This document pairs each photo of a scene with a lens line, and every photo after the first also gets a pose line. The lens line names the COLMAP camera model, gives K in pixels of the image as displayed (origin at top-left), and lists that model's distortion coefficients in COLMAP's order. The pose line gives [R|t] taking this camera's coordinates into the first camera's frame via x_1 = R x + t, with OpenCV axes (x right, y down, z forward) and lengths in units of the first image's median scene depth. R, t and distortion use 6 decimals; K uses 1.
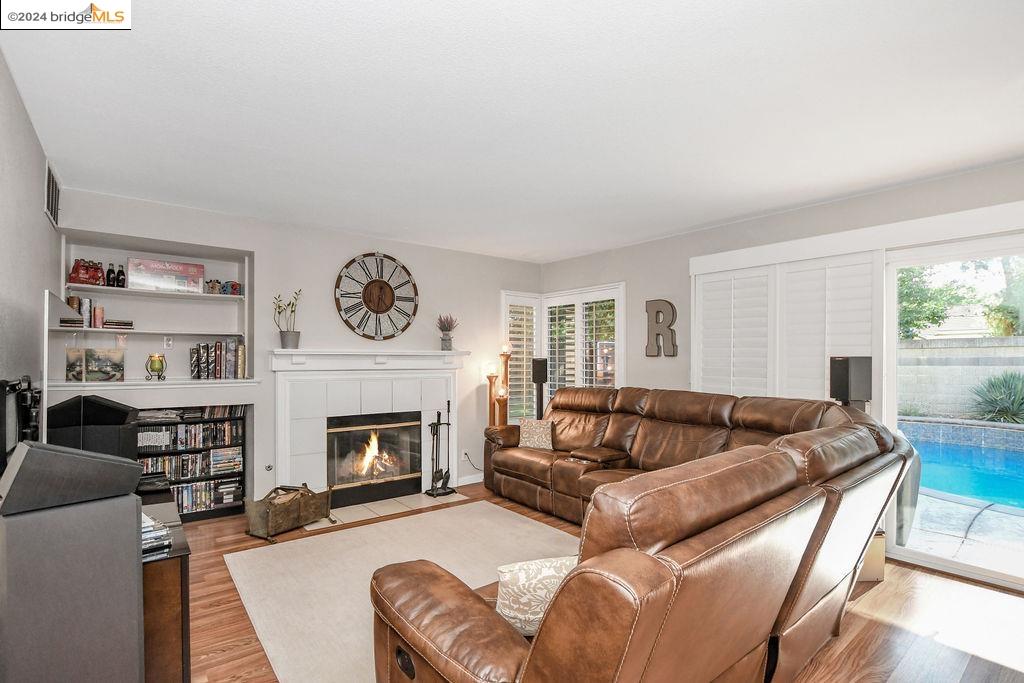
lens RADIAL K [[490.8, 0, 505.5], [0, 490.8, 360.0], [0, 0, 1]] dist [-0.030916, 0.005028]
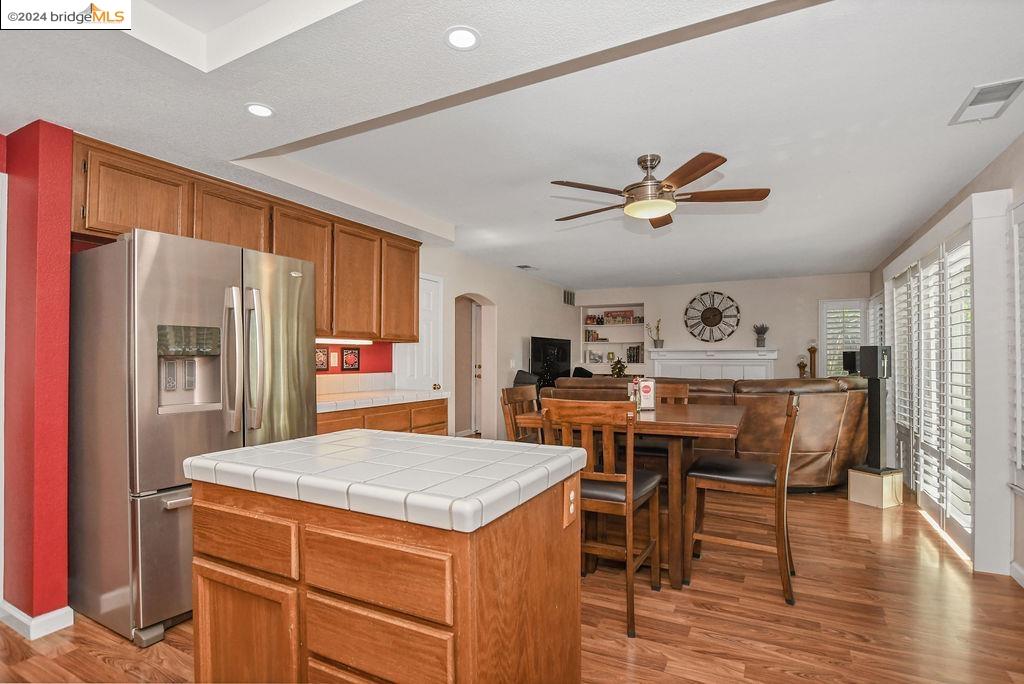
lens RADIAL K [[493.9, 0, 511.9], [0, 493.9, 349.3], [0, 0, 1]] dist [-0.027710, 0.002641]
pose [[0.414672, -0.015020, -0.909847, 1.098486], [0.002220, 0.999877, -0.015494, 0.009908], [0.909968, 0.004405, 0.414655, -0.380400]]
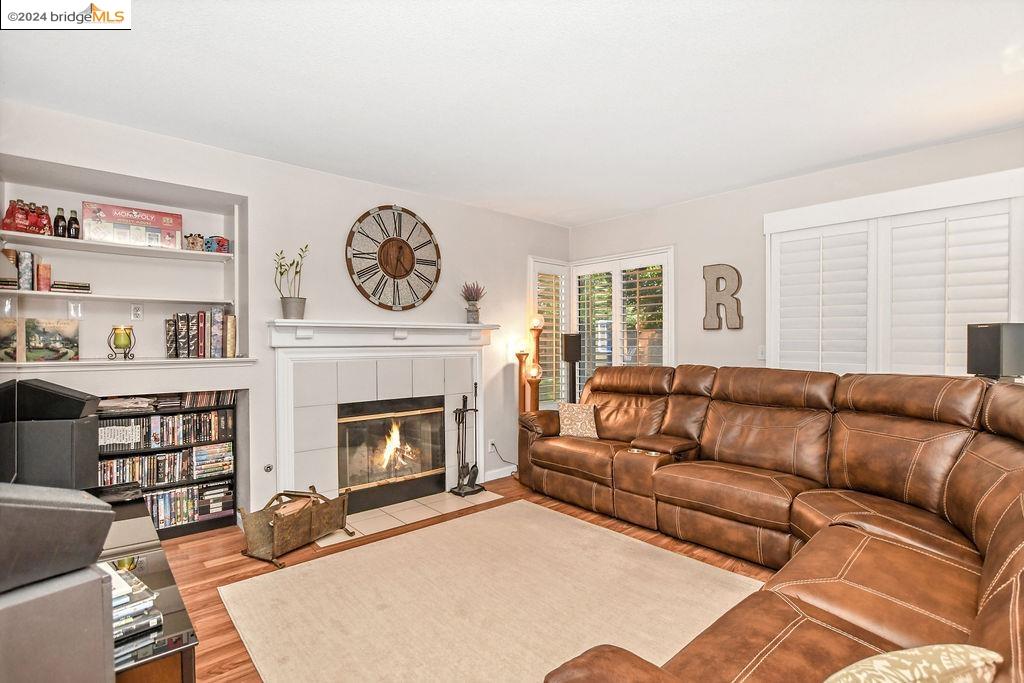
lens RADIAL K [[490.8, 0, 501.6], [0, 490.8, 345.8], [0, 0, 1]] dist [-0.030916, 0.005028]
pose [[0.998740, -0.005842, 0.049833, -0.132642], [0.005541, 0.999966, 0.006176, 0.016176], [-0.049867, -0.005893, 0.998738, 0.171402]]
